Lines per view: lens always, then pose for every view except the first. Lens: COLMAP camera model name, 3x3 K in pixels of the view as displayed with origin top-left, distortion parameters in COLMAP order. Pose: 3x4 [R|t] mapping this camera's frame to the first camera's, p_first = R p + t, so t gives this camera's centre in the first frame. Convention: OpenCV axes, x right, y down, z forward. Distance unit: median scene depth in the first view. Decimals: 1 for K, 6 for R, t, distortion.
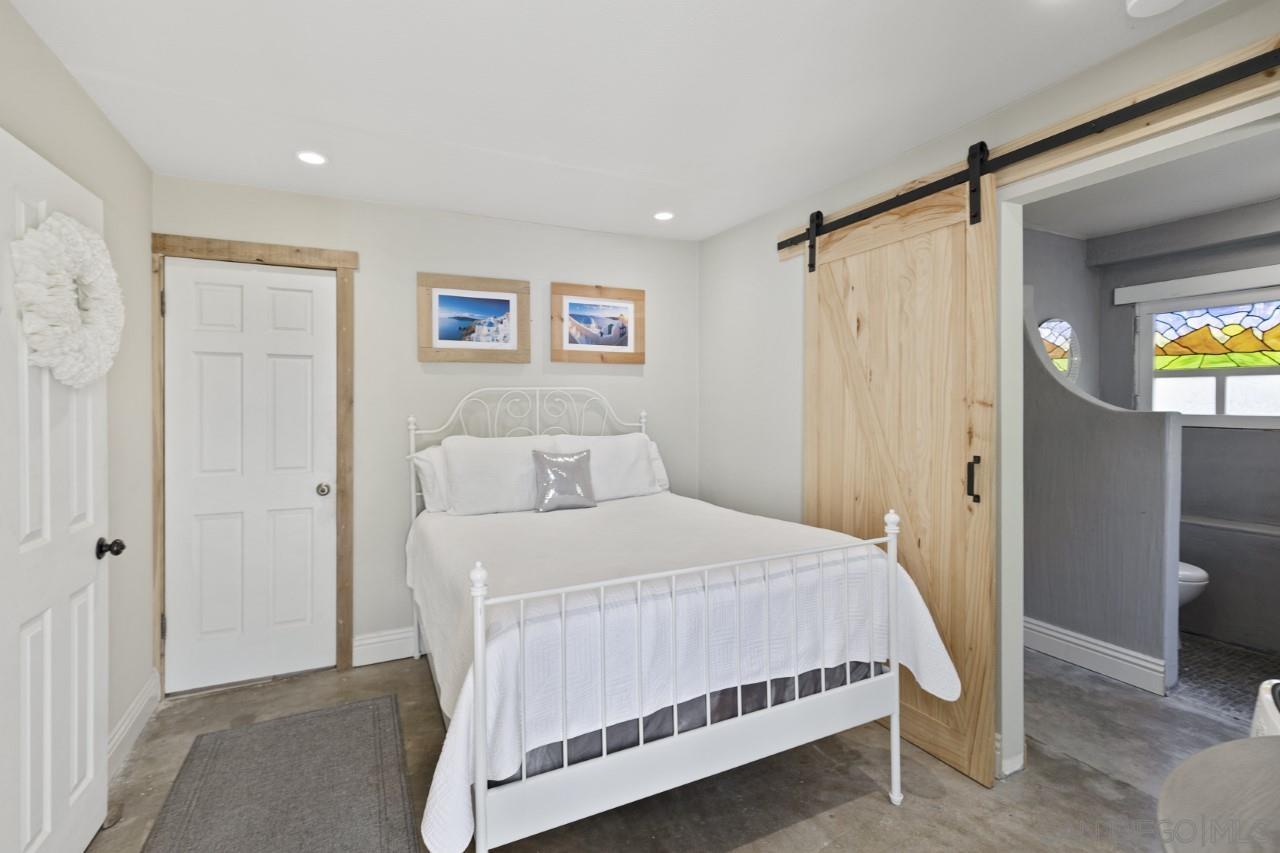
lens RADIAL K [[580.9, 0, 640.4], [0, 580.9, 409.3], [0, 0, 1]] dist [0.000584, 0.000249]
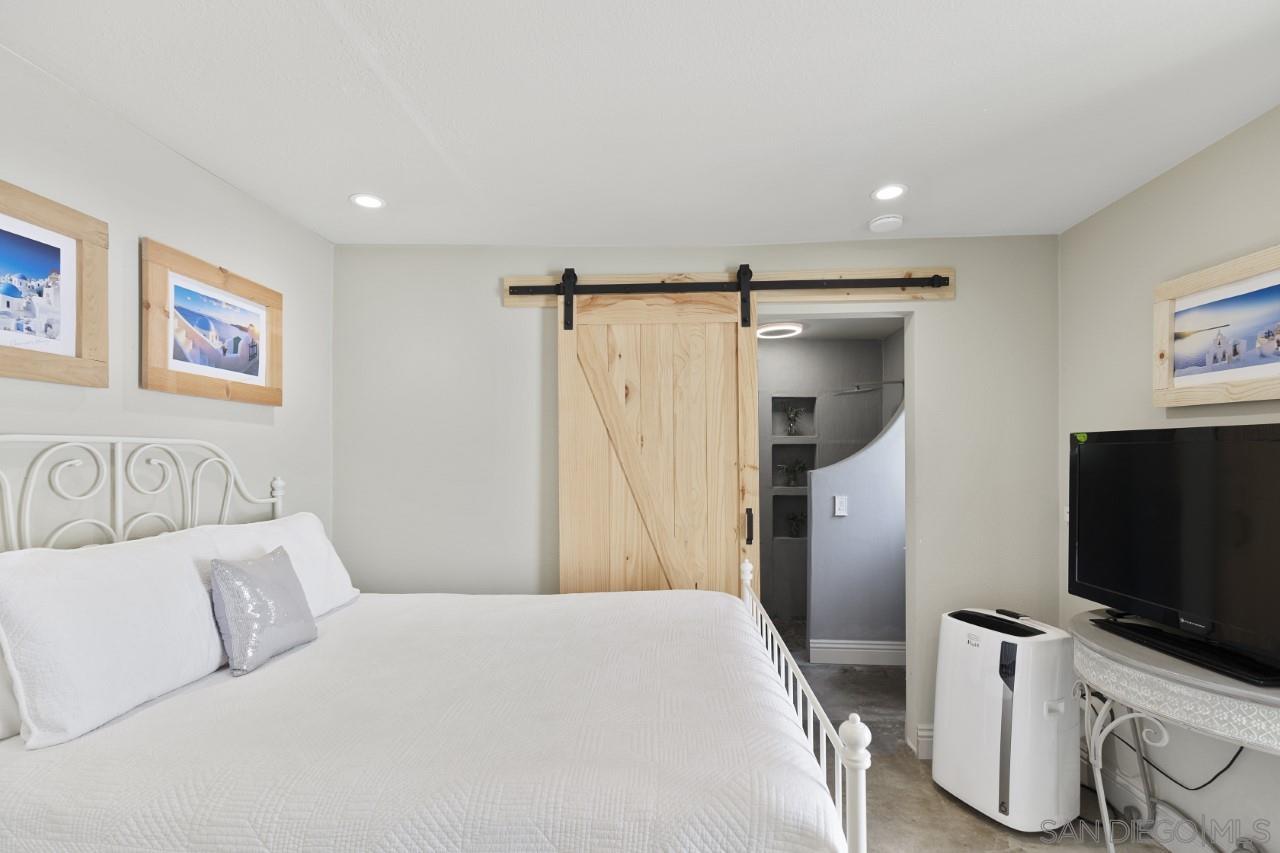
lens RADIAL K [[585.2, 0, 638.5], [0, 585.2, 460.8], [0, 0, 1]] dist [0.015498, -0.000011]
pose [[0.489341, 0.002440, 0.872089, -0.414597], [0.006190, 0.999961, -0.006271, -0.011244], [-0.872070, 0.008467, 0.489307, 0.359585]]
